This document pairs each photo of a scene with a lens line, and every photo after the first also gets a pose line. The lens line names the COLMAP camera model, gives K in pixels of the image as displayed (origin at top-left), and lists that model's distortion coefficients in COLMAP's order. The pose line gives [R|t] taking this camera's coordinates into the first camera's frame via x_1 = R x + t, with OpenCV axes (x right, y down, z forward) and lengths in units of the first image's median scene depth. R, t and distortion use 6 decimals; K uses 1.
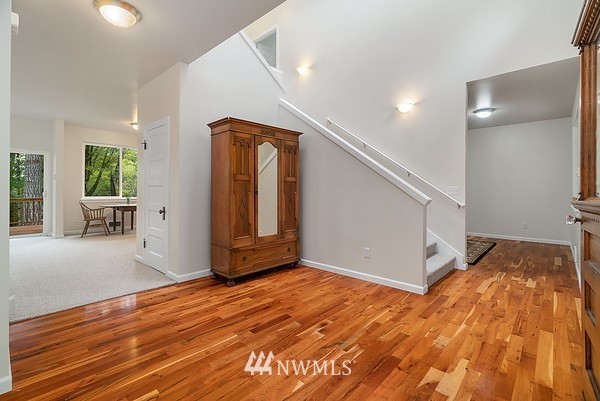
lens RADIAL K [[280.2, 0, 300.9], [0, 280.2, 190.9], [0, 0, 1]] dist [-0.005487, 0.002115]
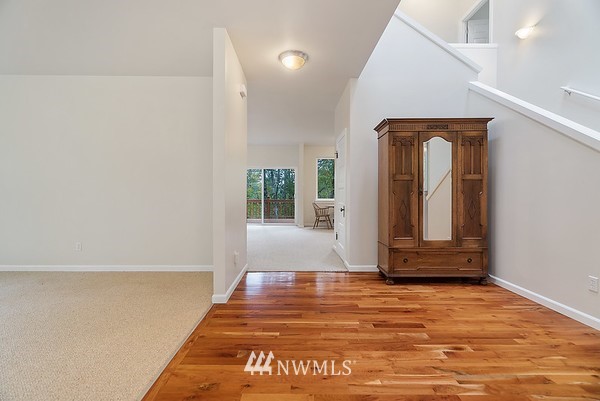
lens RADIAL K [[280.2, 0, 299.6], [0, 280.2, 199.3], [0, 0, 1]] dist [-0.005487, 0.002115]
pose [[0.672729, 0.005468, -0.739868, 0.273291], [0.002277, 0.999953, 0.009461, 0.018588], [0.739885, -0.008050, 0.672685, 0.071402]]
